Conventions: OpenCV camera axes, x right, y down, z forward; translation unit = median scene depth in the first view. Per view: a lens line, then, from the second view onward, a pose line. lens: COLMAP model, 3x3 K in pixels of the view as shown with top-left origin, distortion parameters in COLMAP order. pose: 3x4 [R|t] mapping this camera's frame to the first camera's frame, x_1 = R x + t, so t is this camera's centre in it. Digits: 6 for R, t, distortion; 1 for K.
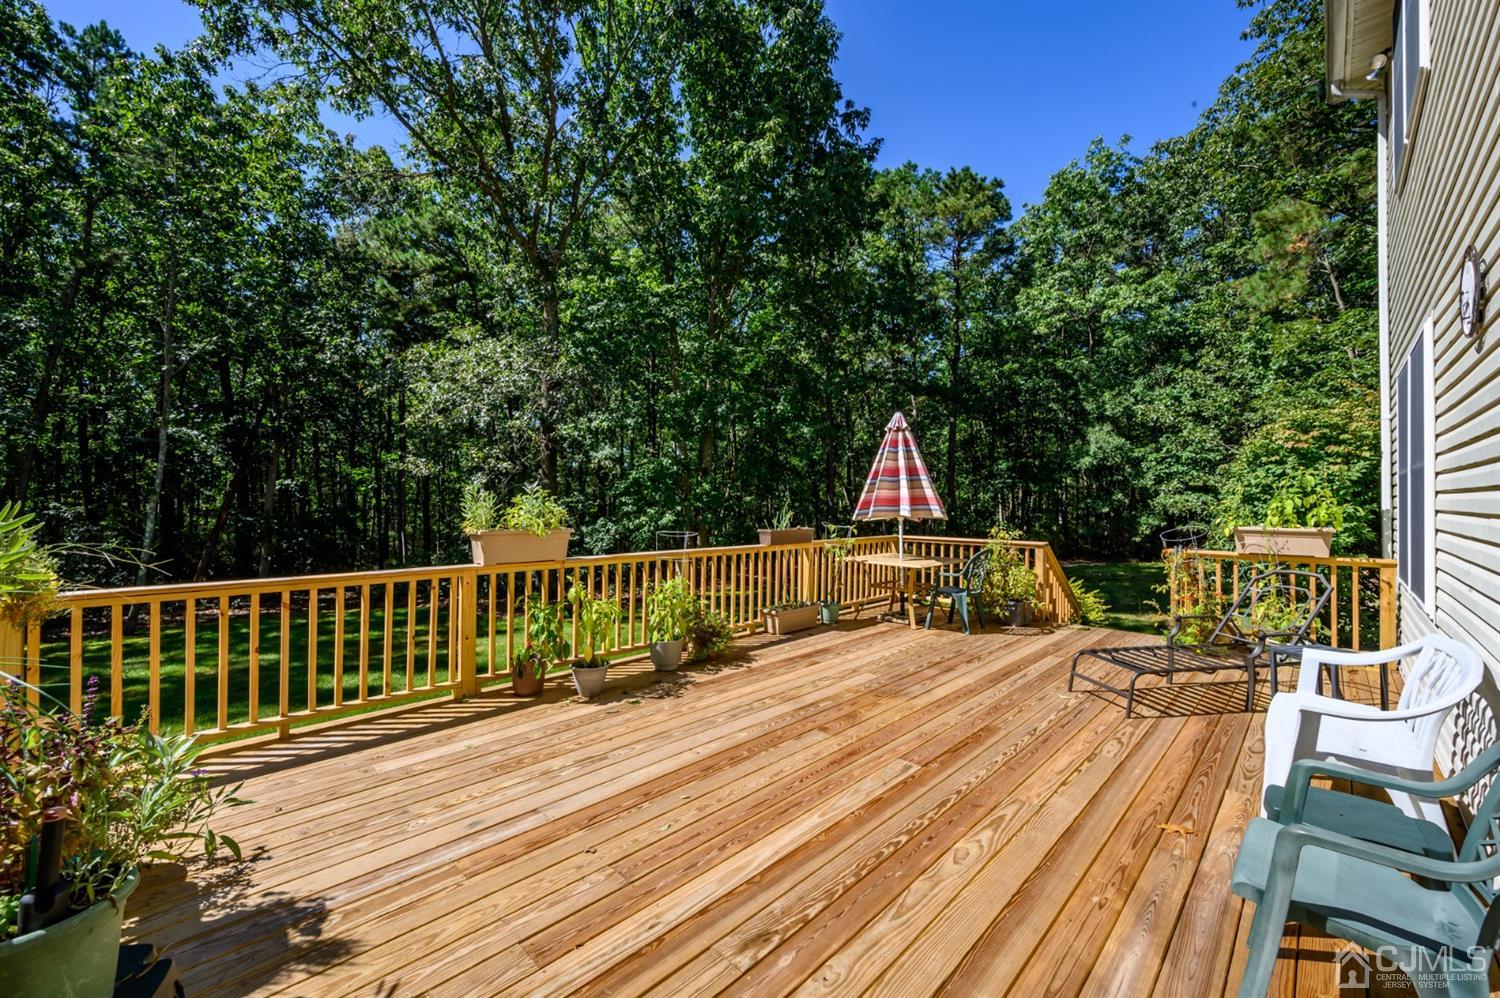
lens RADIAL K [[589.2, 0, 748.7], [0, 589.2, 496.6], [0, 0, 1]] dist [0.001762, -0.000188]
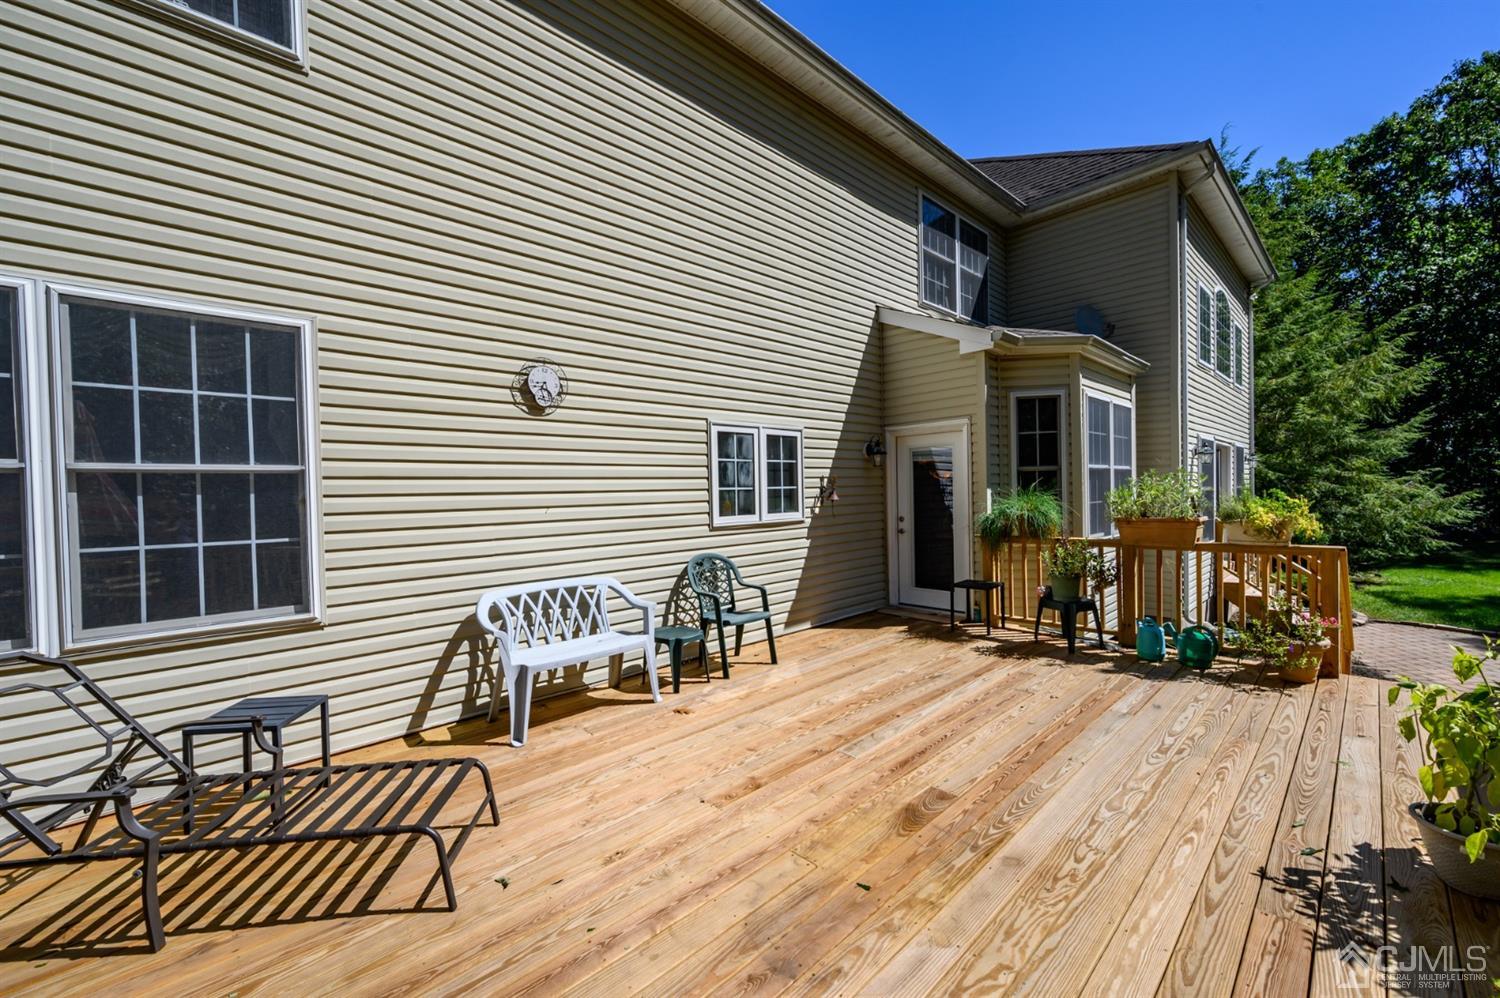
lens RADIAL K [[589.2, 0, 751.1], [0, 589.2, 501.0], [0, 0, 1]] dist [0.001762, -0.000188]
pose [[-0.999055, 0.020565, 0.038282, 0.312560], [0.020690, 0.999782, 0.002870, 0.009402], [-0.038214, 0.003659, -0.999263, 1.616285]]
